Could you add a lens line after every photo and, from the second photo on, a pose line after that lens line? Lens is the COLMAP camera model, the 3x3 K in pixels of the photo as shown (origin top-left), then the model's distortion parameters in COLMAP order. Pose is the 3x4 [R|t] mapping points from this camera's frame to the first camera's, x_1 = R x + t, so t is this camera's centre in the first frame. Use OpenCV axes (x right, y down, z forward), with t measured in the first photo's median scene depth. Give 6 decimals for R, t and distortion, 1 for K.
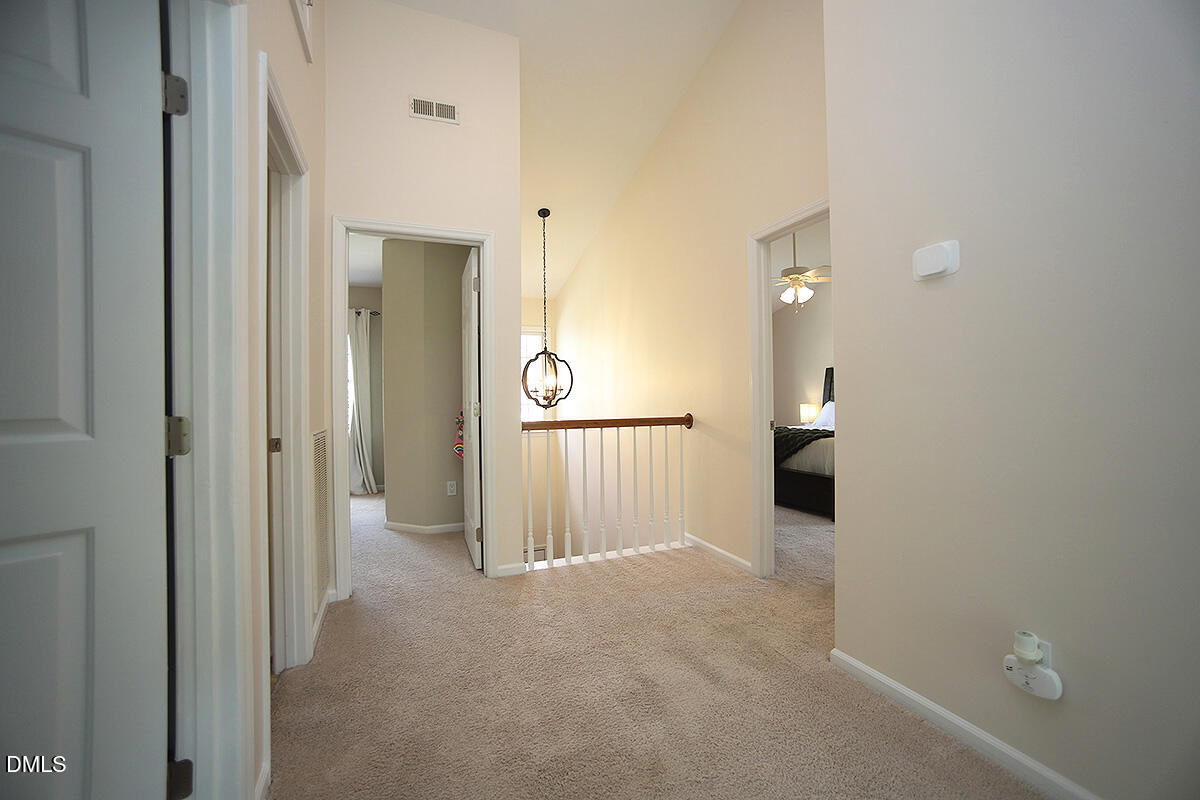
lens RADIAL K [[479.4, 0, 598.1], [0, 479.4, 394.6], [0, 0, 1]] dist [-0.071113, 0.032287]
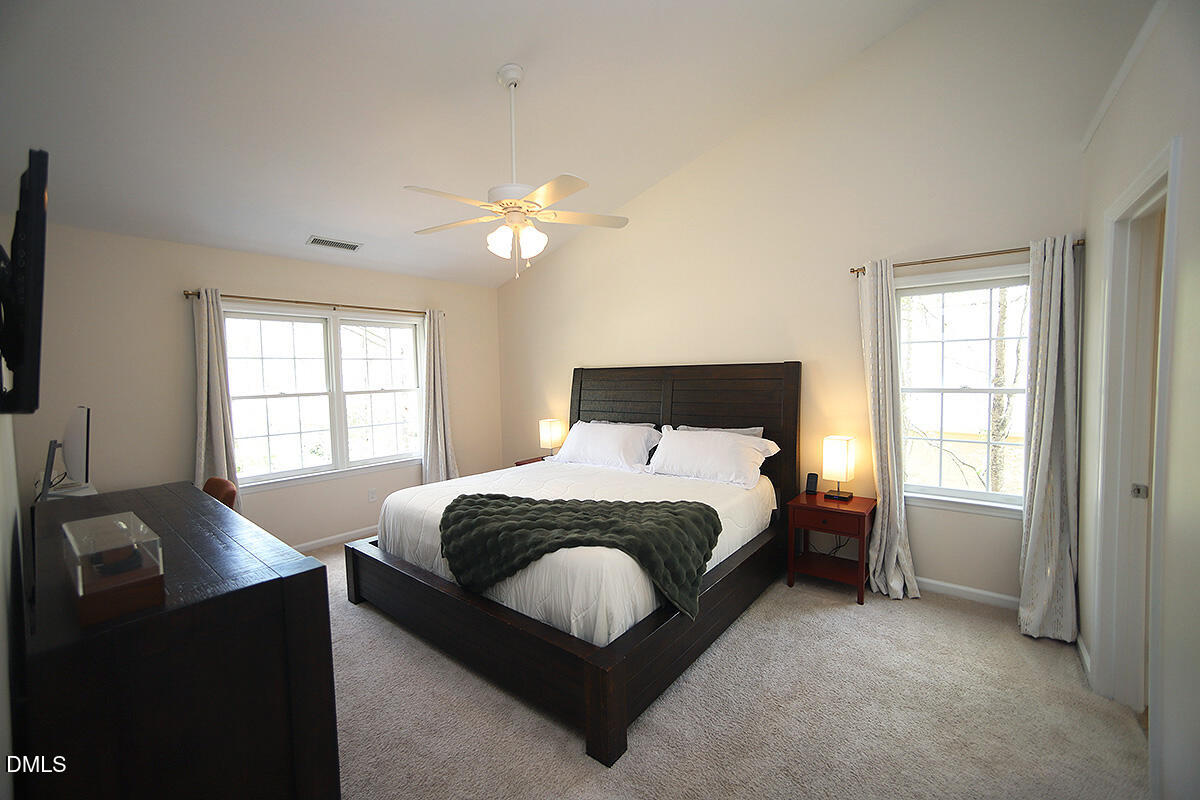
lens RADIAL K [[479.4, 0, 598.1], [0, 479.4, 394.6], [0, 0, 1]] dist [-0.071113, 0.032287]
pose [[0.880437, -0.028109, 0.473330, 0.254216], [0.006656, 0.998876, 0.046939, -0.072411], [-0.474117, -0.038176, 0.879634, 0.511693]]
